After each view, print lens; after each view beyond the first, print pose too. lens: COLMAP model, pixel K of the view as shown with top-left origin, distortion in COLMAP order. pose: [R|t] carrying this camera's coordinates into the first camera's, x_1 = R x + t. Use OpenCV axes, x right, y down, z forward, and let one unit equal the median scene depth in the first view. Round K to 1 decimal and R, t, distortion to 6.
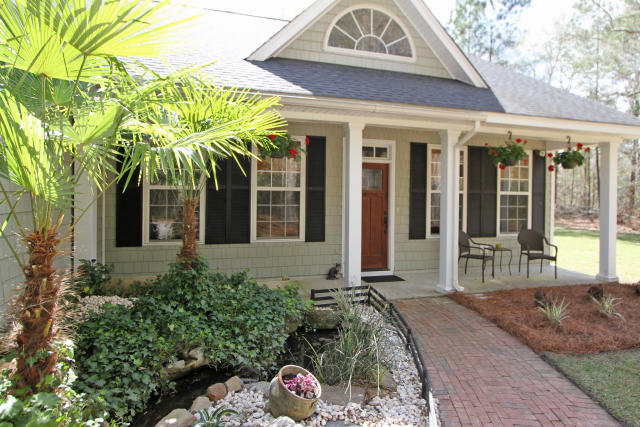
lens RADIAL K [[389.5, 0, 320.0], [0, 389.5, 213.5], [0, 0, 1]] dist [0.000263, 0.000003]
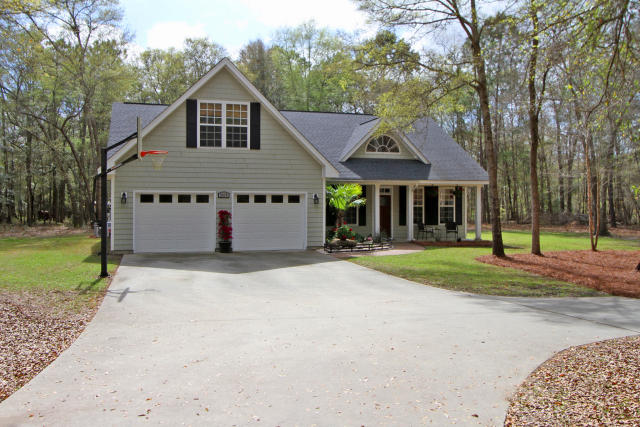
lens RADIAL K [[669.0, 0, 320.0], [0, 669.0, 213.5], [0, 0, 1]] dist [-0.005565, 0.143507]
pose [[0.999596, -0.009883, 0.026662, -0.394243], [0.010600, 0.999583, -0.026861, 0.101154], [-0.026386, 0.027132, 0.999284, -3.307906]]
